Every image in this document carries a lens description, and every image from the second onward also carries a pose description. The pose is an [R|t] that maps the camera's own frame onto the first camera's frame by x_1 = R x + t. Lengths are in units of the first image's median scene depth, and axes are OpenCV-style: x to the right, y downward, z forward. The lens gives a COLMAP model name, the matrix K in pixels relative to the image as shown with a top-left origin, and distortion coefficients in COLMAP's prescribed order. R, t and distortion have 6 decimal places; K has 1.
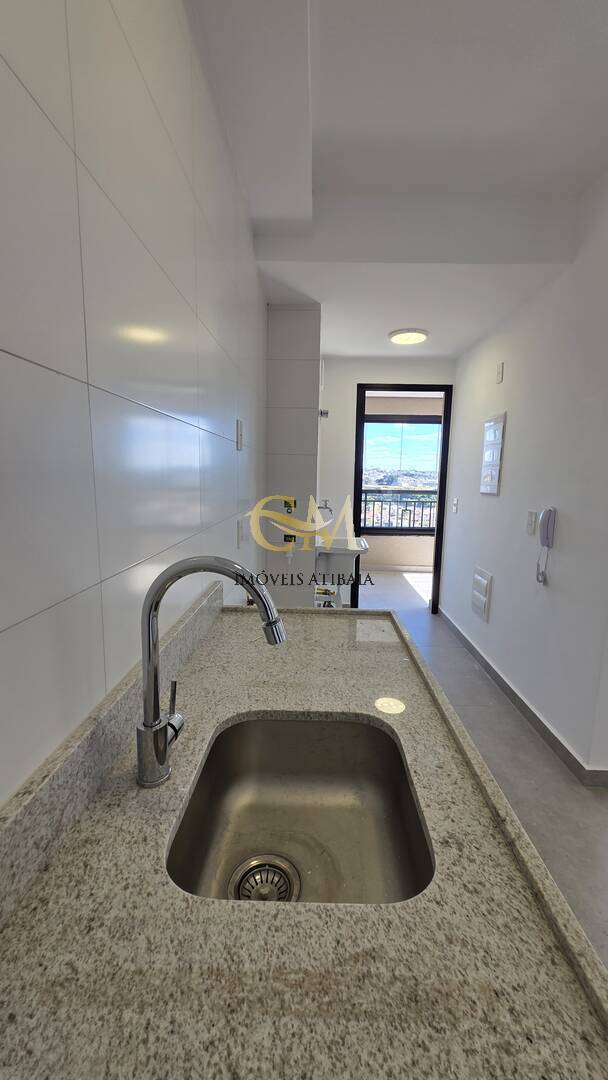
lens RADIAL K [[428.7, 0, 308.8], [0, 428.7, 538.3], [0, 0, 1]] dist [0.002272, 0.000079]
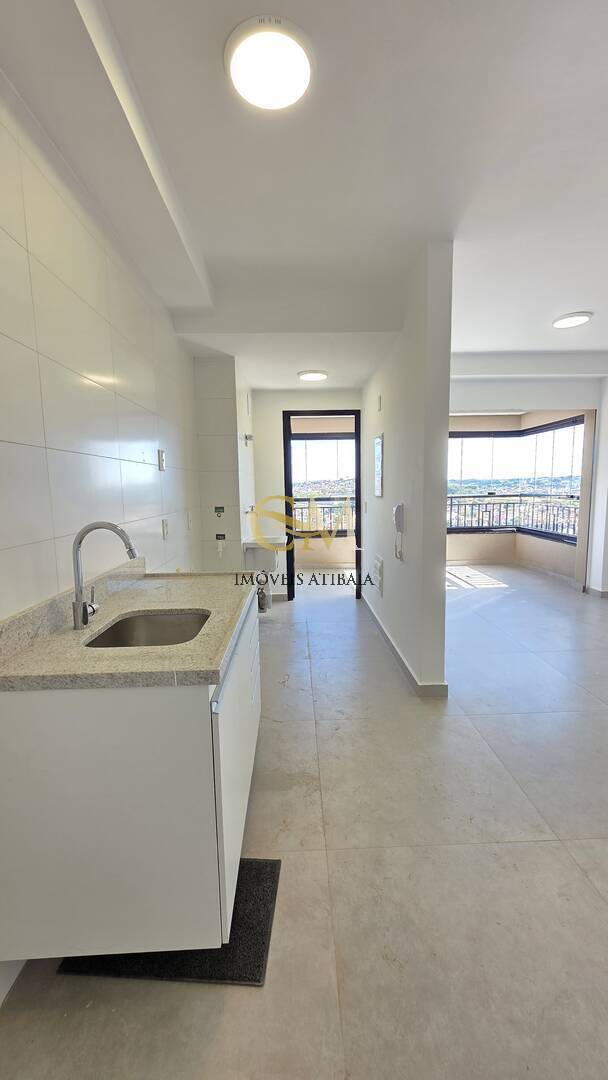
lens RADIAL K [[424.3, 0, 307.0], [0, 424.3, 533.1], [0, 0, 1]] dist [0.000970, 0.000036]
pose [[0.997978, -0.042118, 0.047612, 0.156043], [0.043951, 0.998306, -0.038135, 0.049904], [-0.045925, 0.040150, 0.998138, -0.272311]]
